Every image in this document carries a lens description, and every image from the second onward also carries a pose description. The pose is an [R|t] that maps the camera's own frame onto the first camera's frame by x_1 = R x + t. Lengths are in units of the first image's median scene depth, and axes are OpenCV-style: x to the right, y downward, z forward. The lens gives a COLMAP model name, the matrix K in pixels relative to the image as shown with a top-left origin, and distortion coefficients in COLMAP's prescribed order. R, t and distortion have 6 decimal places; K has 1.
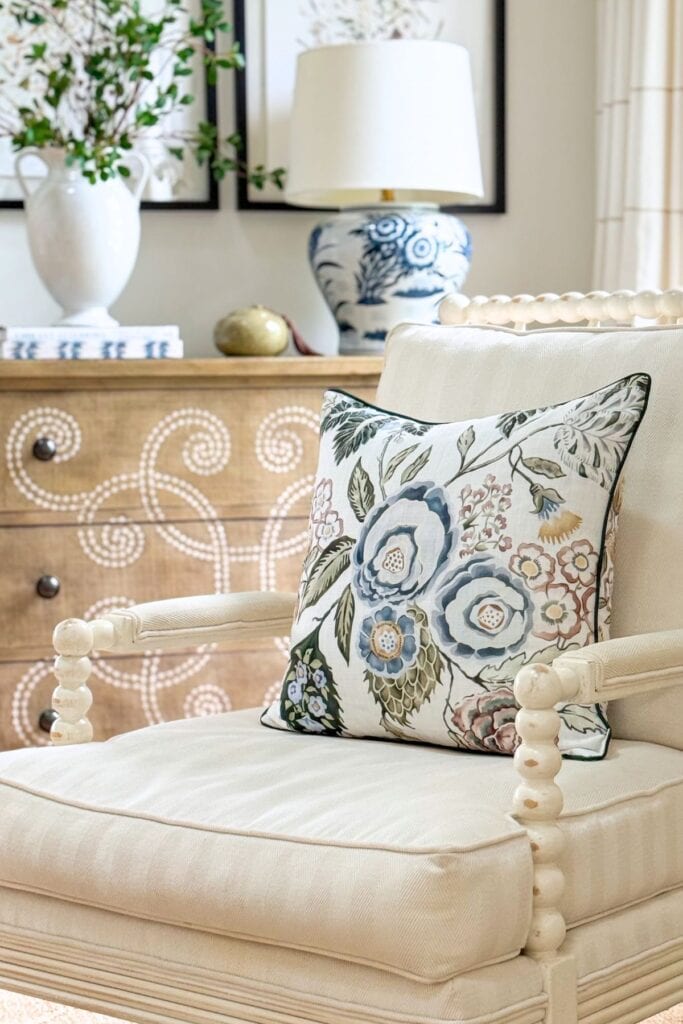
lens RADIAL K [[2071.4, 0, 341.7], [0, 2071.4, 508.2], [0, 0, 1]] dist [-0.034173, 0.000000]
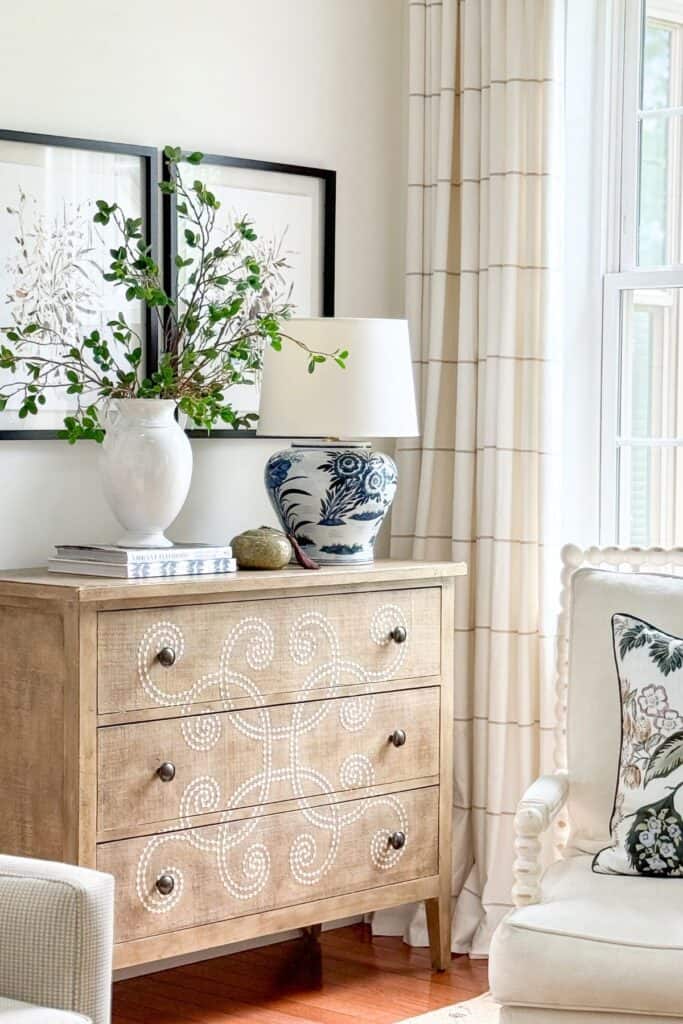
lens RADIAL K [[2071.4, 0, 342.0], [0, 2071.4, 514.3], [0, 0, 1]] dist [-0.034173, 0.000000]
pose [[0.869383, -0.005810, 0.494105, -0.629343], [0.029553, 0.998752, -0.040253, -0.057594], [-0.493254, 0.049598, 0.868470, -0.089390]]
